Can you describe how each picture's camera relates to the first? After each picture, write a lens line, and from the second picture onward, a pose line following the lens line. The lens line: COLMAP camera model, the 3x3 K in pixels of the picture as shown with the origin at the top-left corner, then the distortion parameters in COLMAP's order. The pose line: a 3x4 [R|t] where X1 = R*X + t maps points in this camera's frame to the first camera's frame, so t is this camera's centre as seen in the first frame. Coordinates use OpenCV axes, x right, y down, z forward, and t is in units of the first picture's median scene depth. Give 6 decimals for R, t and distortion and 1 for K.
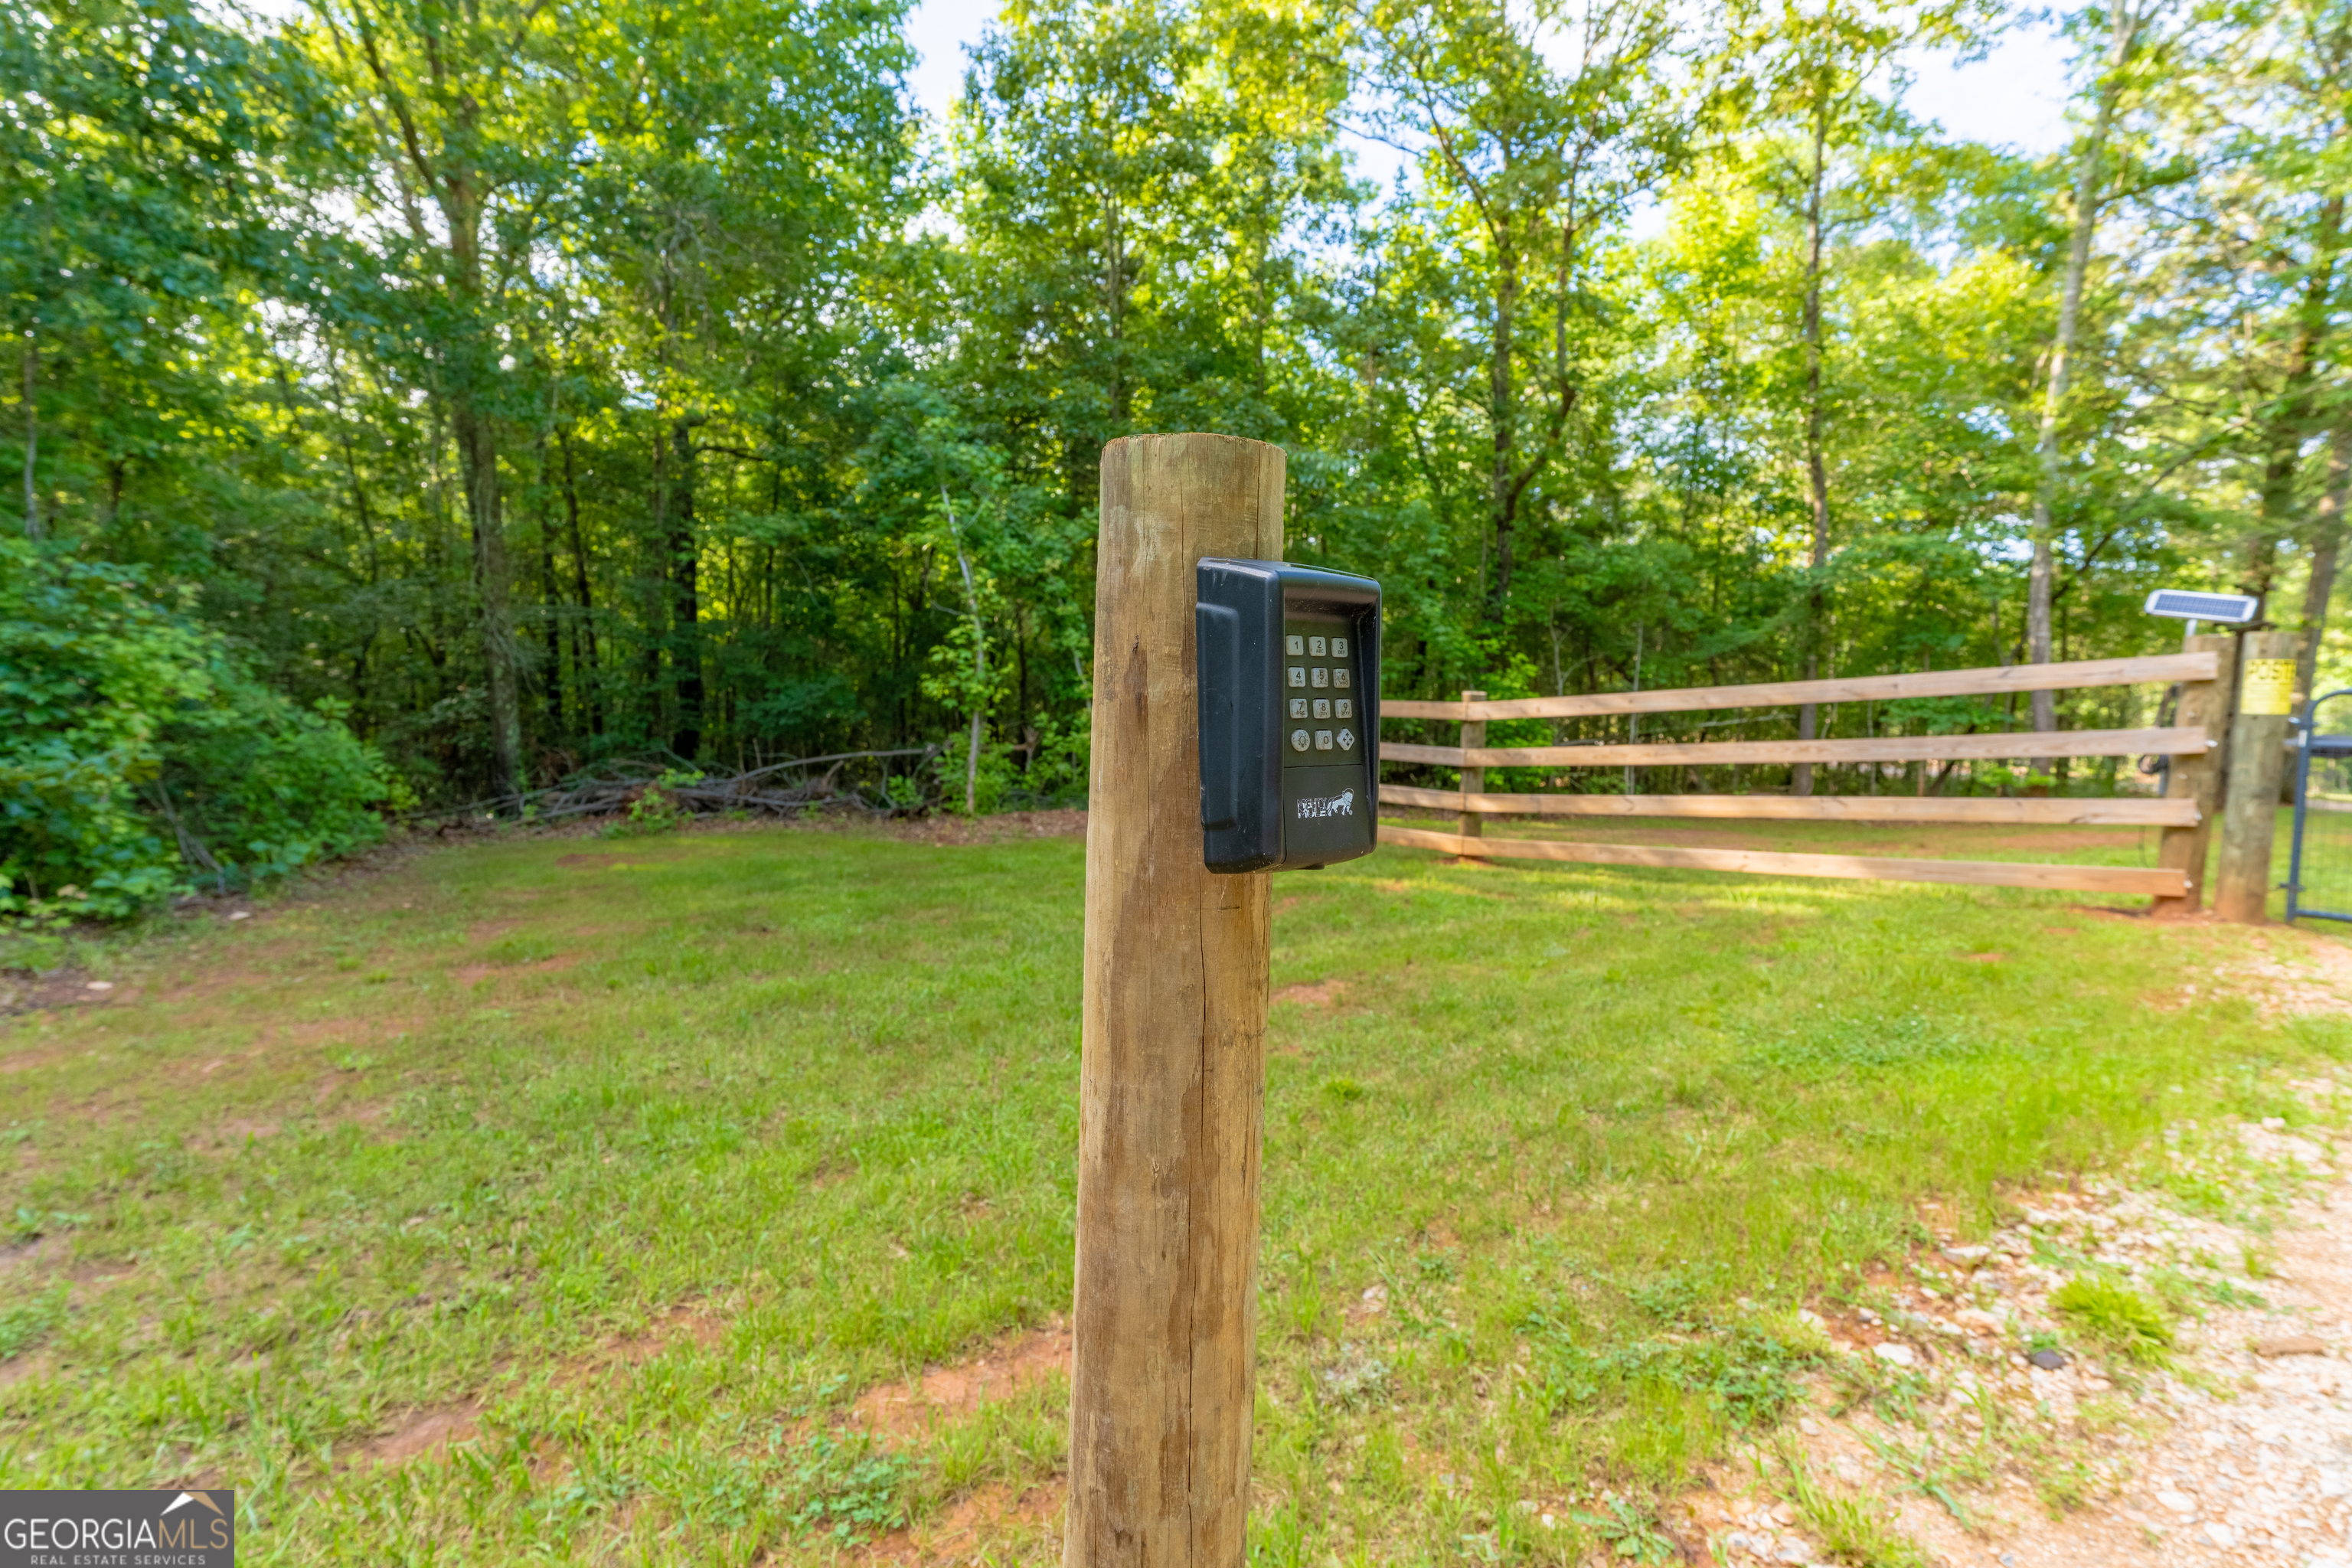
lens RADIAL K [[1127.4, 0, 1176.4], [0, 1127.4, 794.8], [0, 0, 1]] dist [0.000932, 0.000372]
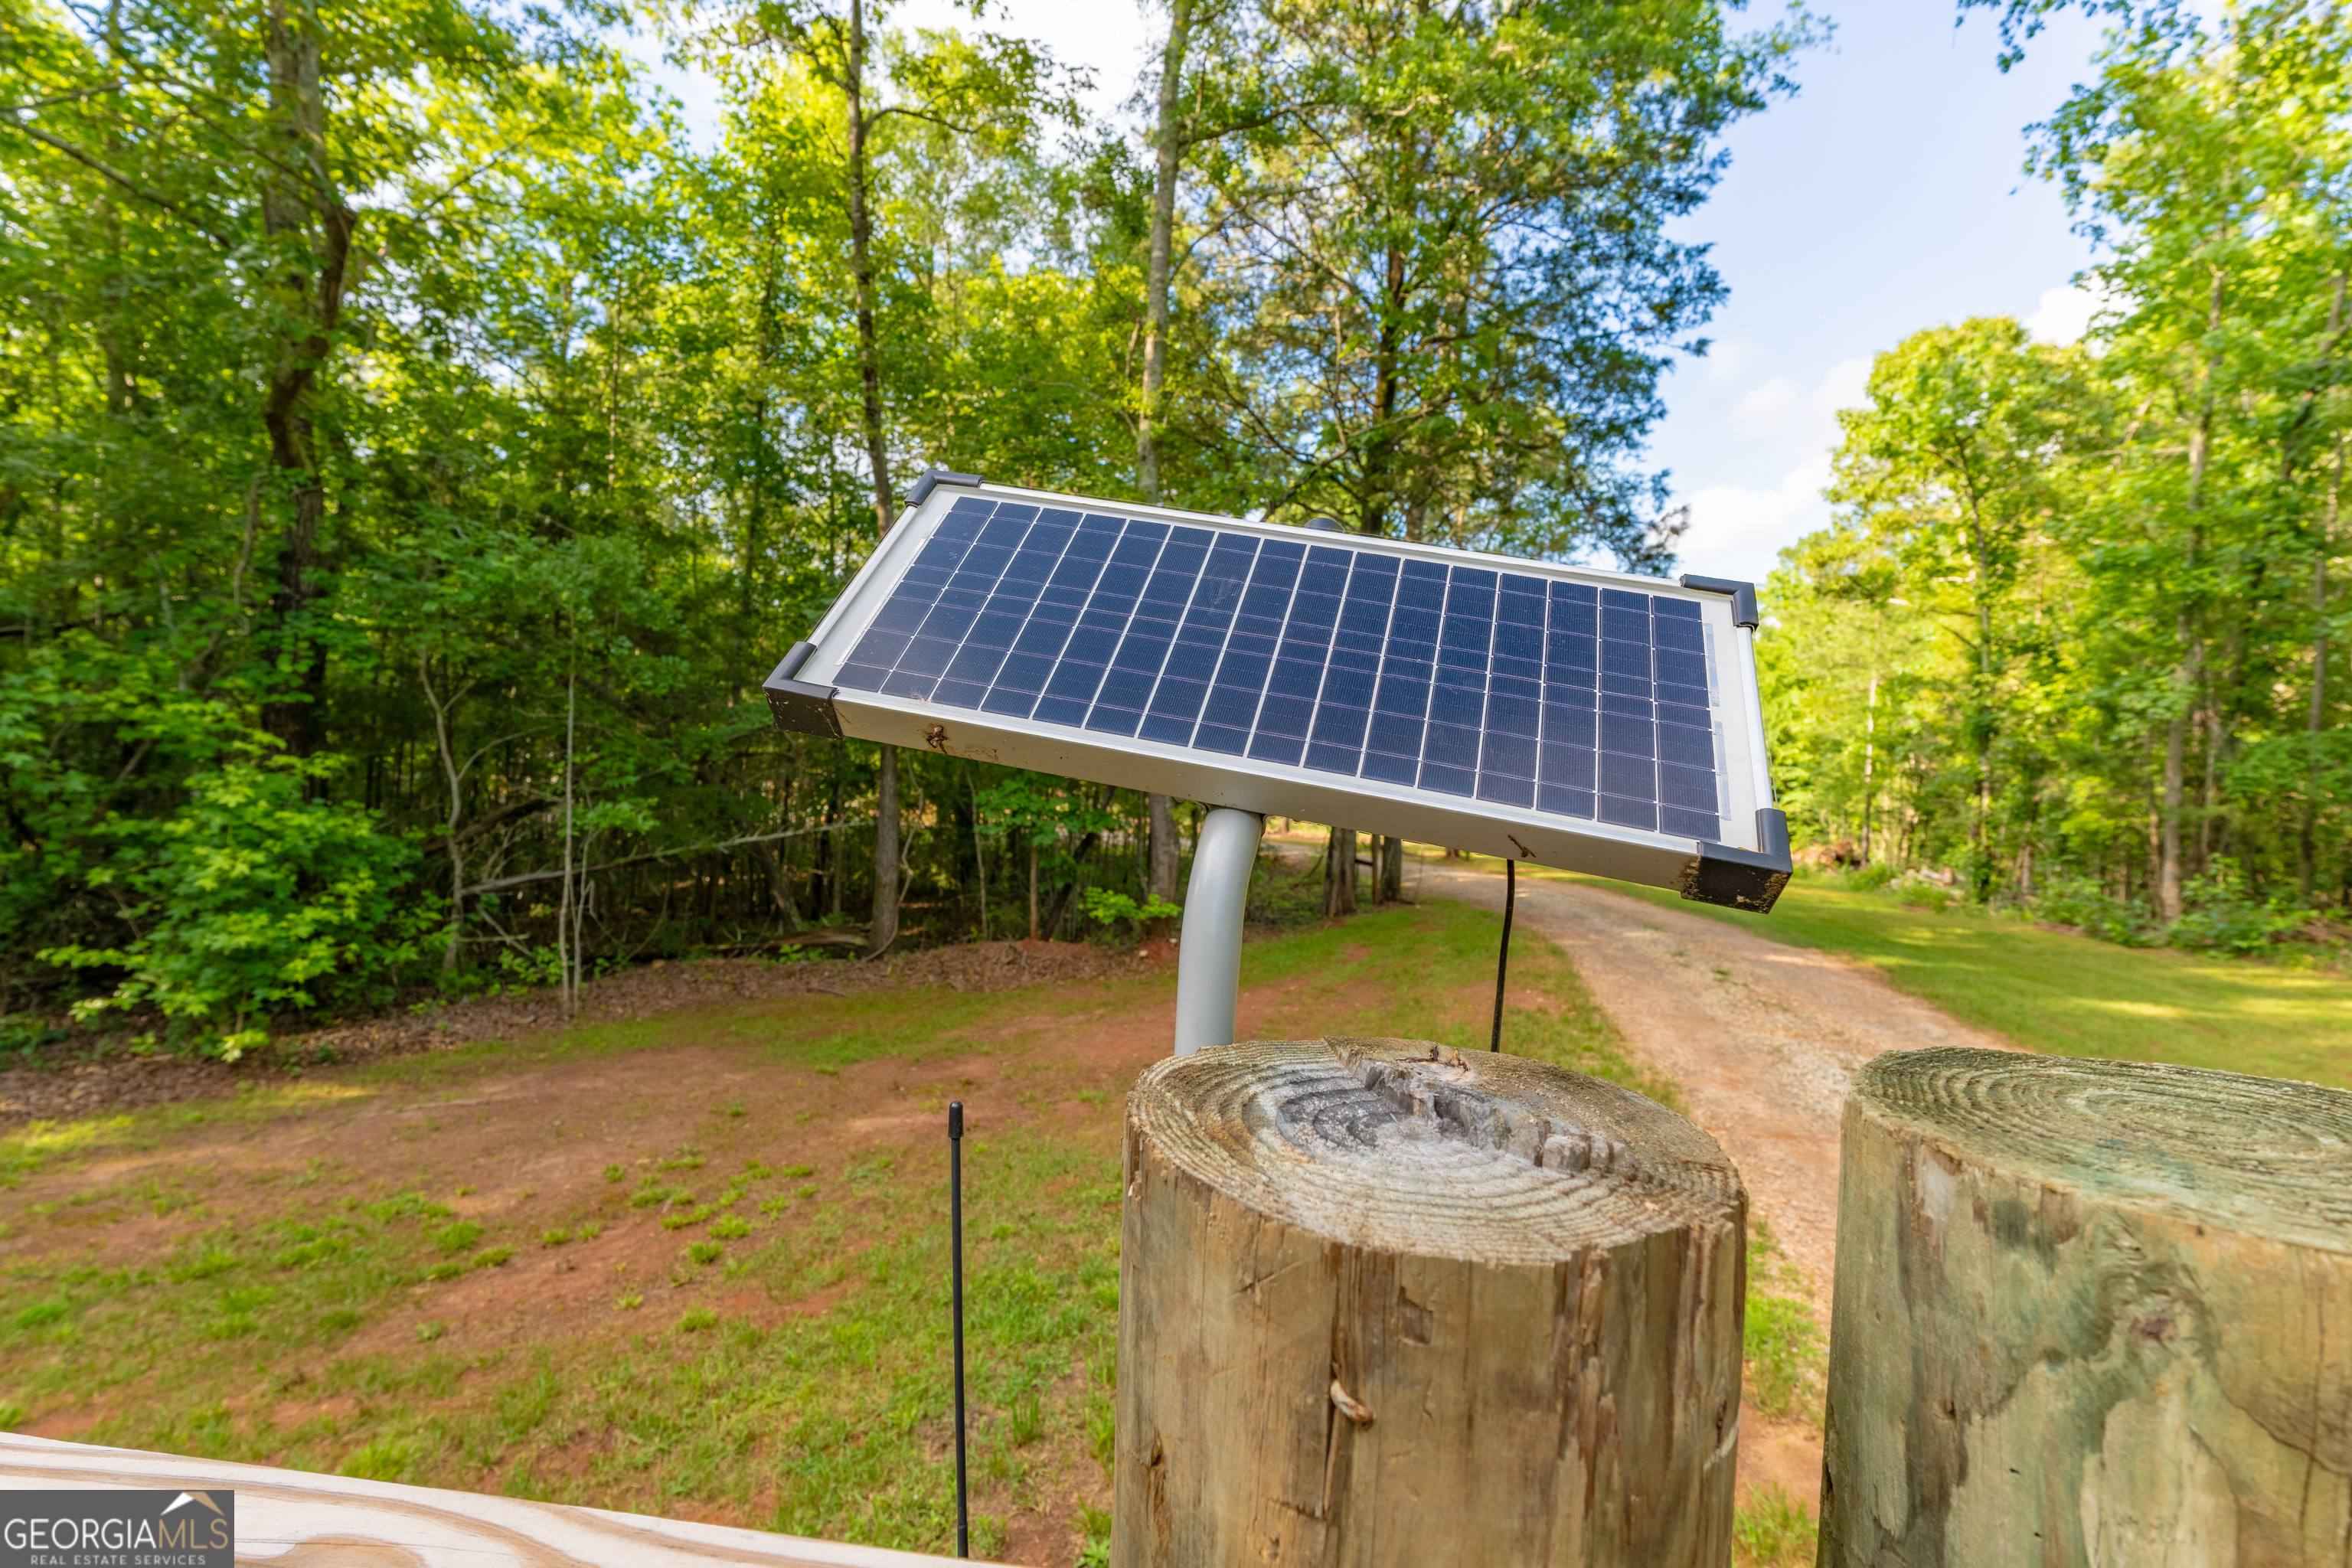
lens RADIAL K [[1127.4, 0, 1176.4], [0, 1127.4, 794.8], [0, 0, 1]] dist [0.000932, 0.000372]
pose [[0.818313, -0.024859, 0.574235, 0.577763], [0.053083, 0.998063, -0.032438, -0.103918], [-0.572317, 0.057027, 0.818047, 0.640126]]
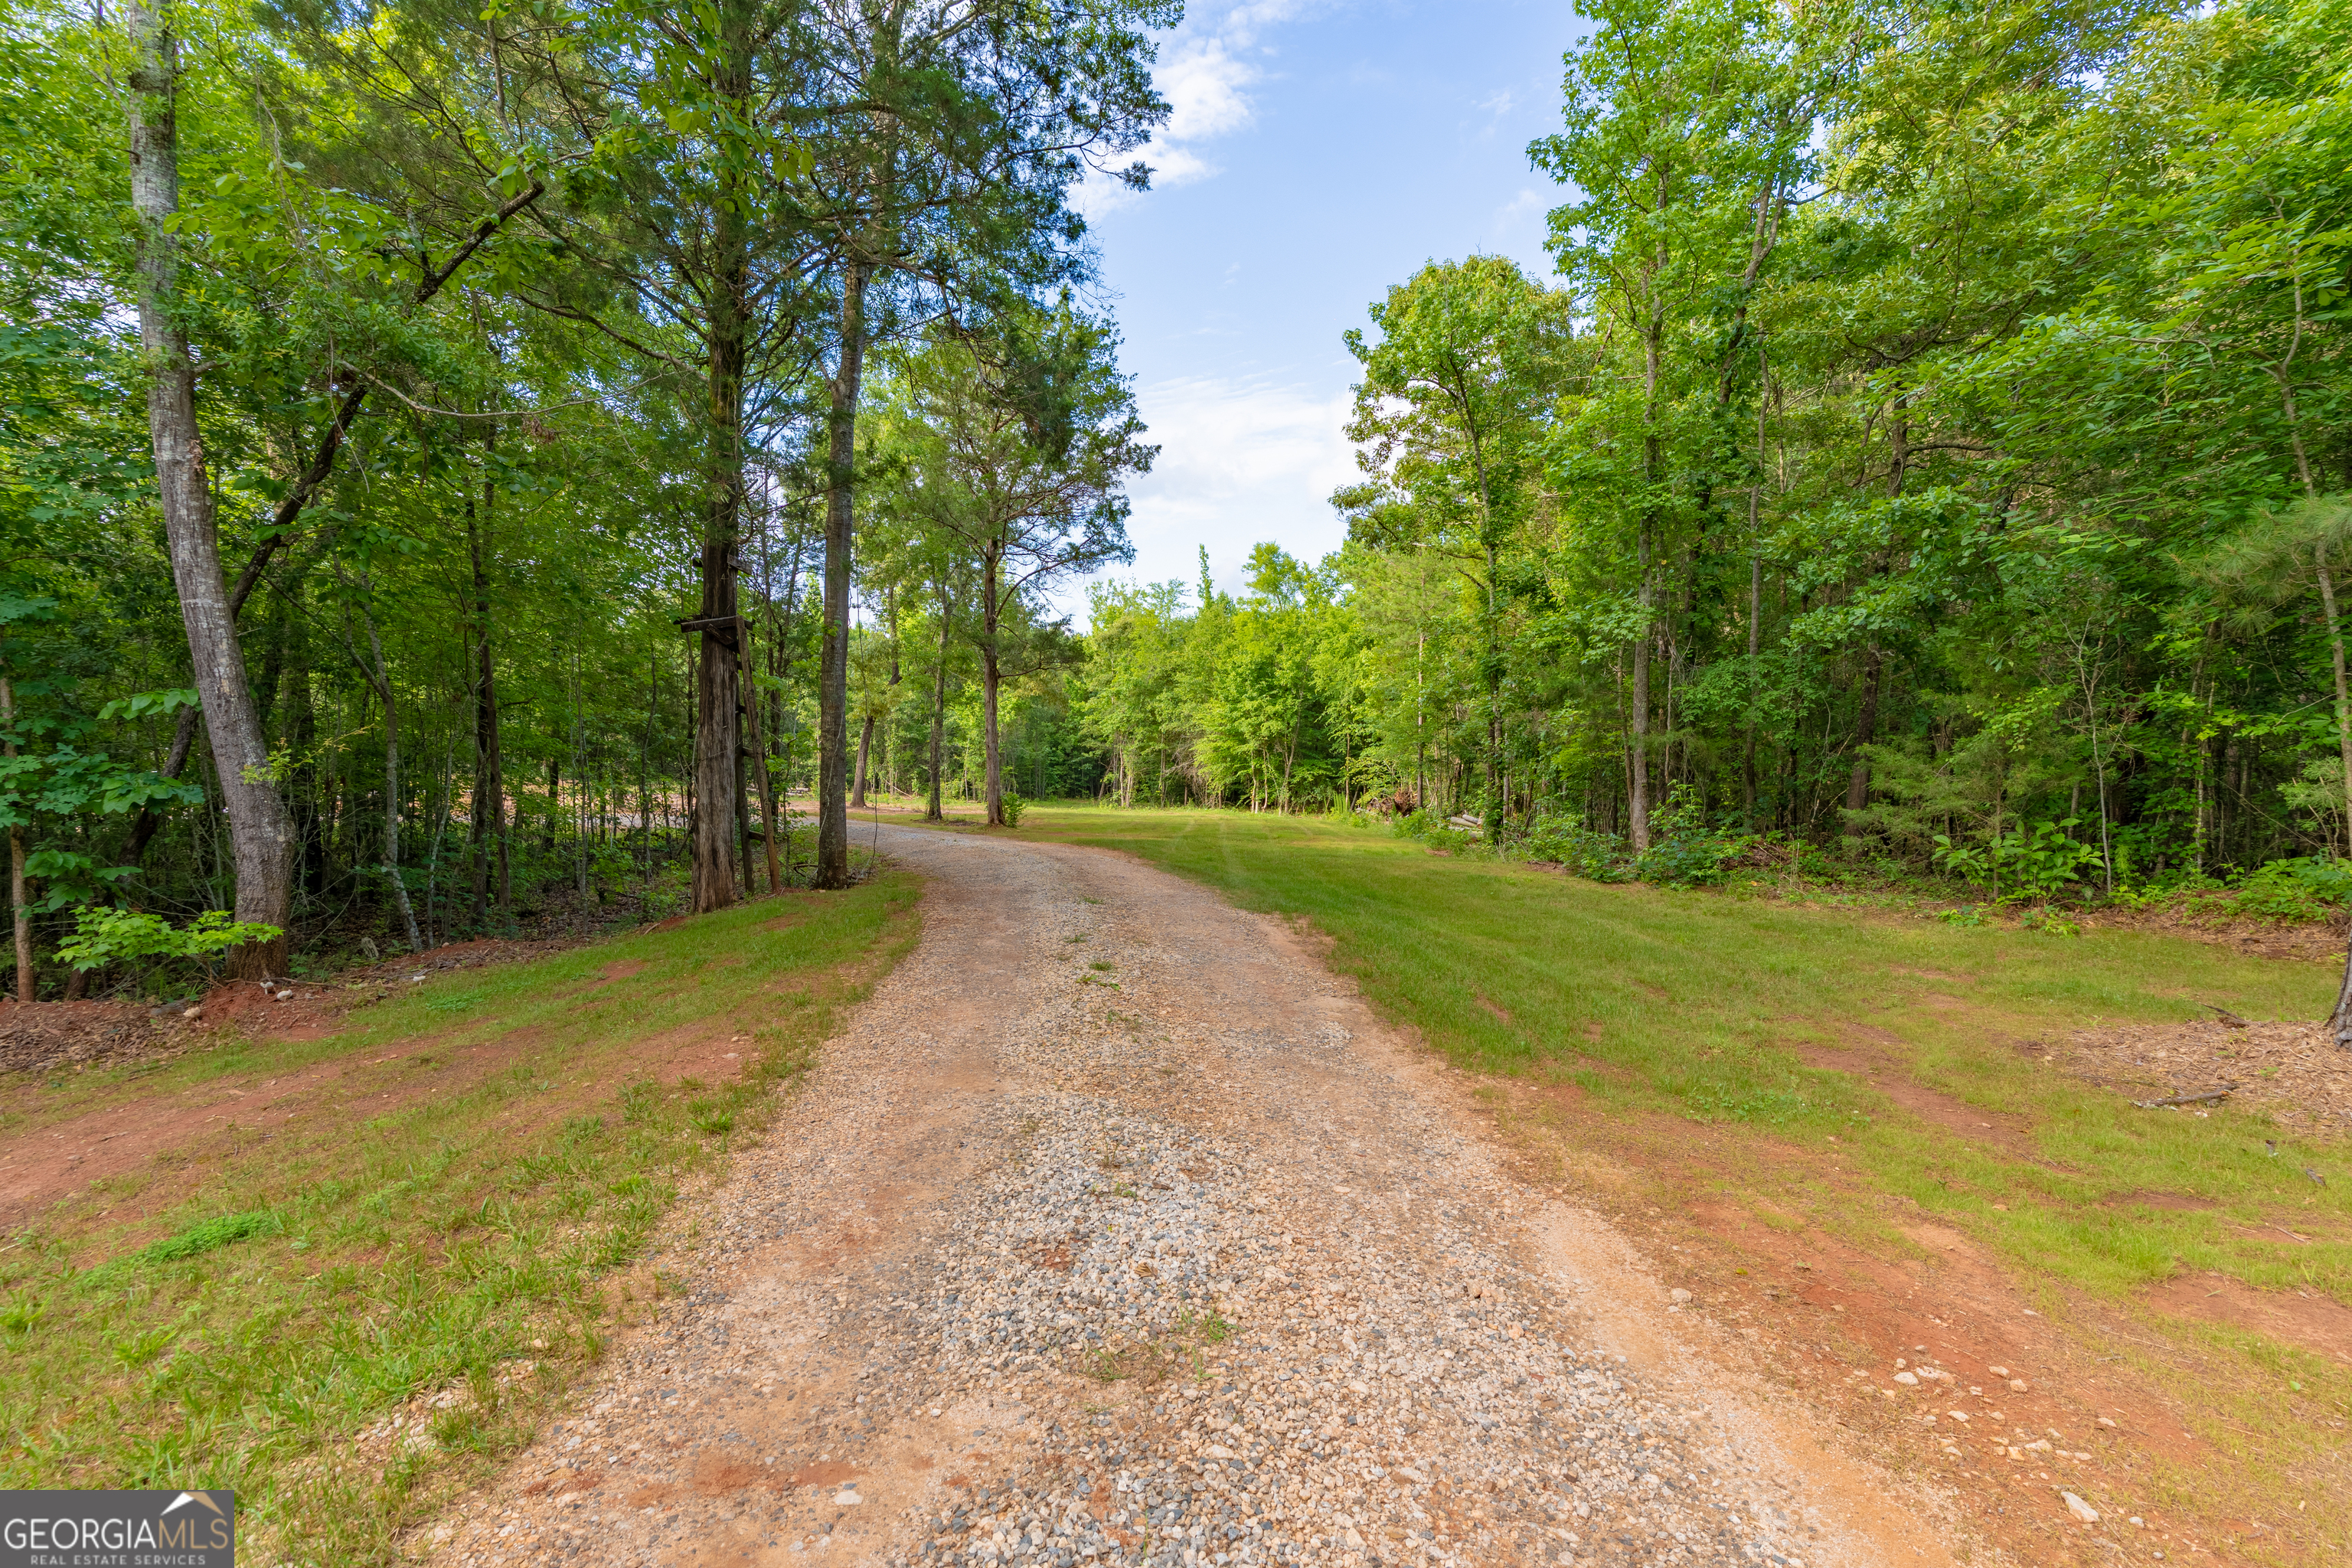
lens RADIAL K [[1117.6, 0, 1179.8], [0, 1117.6, 784.3], [0, 0, 1]] dist [0.003905, 0.000003]
pose [[0.599742, -0.061616, 0.797818, 1.054929], [0.093854, 0.995566, 0.006335, -0.064342], [-0.794670, 0.071079, 0.602866, 0.723980]]
